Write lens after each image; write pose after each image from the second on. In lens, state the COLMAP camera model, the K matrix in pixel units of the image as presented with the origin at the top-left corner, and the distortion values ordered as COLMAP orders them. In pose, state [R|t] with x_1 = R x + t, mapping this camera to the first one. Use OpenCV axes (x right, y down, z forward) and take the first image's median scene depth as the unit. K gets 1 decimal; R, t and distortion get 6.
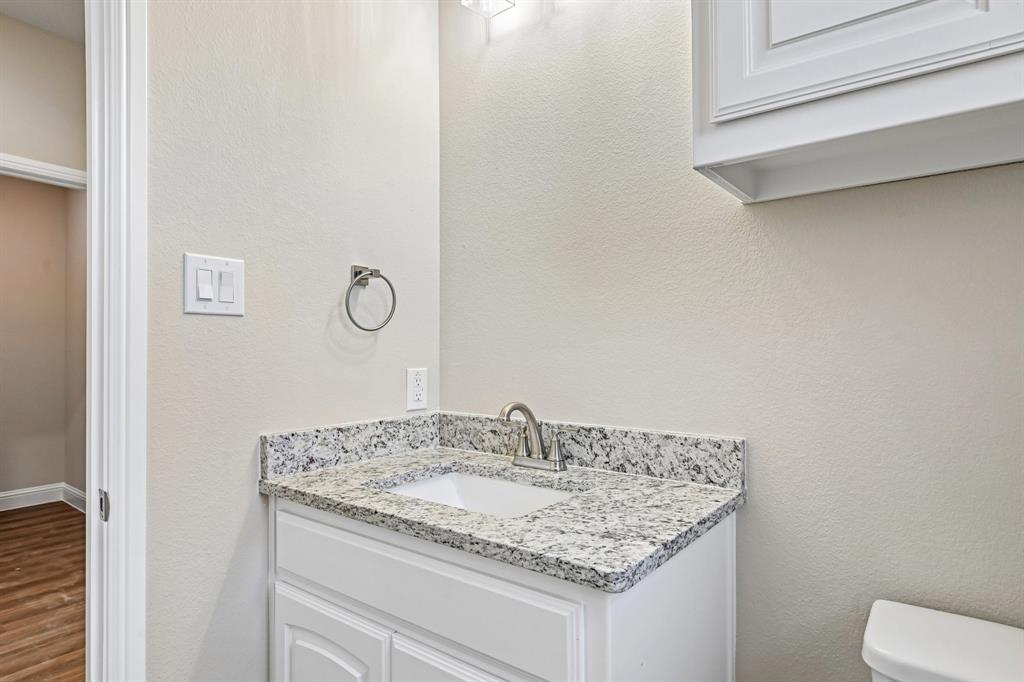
lens RADIAL K [[556.6, 0, 505.9], [0, 556.6, 358.7], [0, 0, 1]] dist [0.006312, -0.006306]
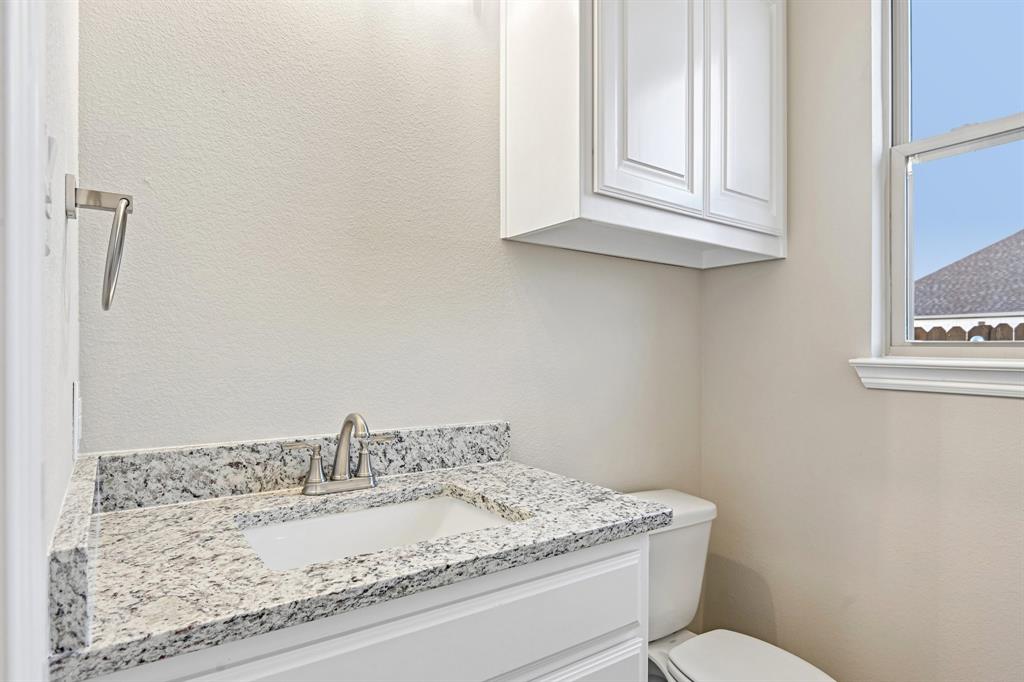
lens RADIAL K [[556.6, 0, 510.7], [0, 556.6, 346.3], [0, 0, 1]] dist [0.006312, -0.006306]
pose [[0.307729, 0.013157, 0.951383, -0.752638], [0.010018, 0.999804, -0.017067, -0.005644], [-0.951421, 0.014783, 0.307536, 0.558714]]
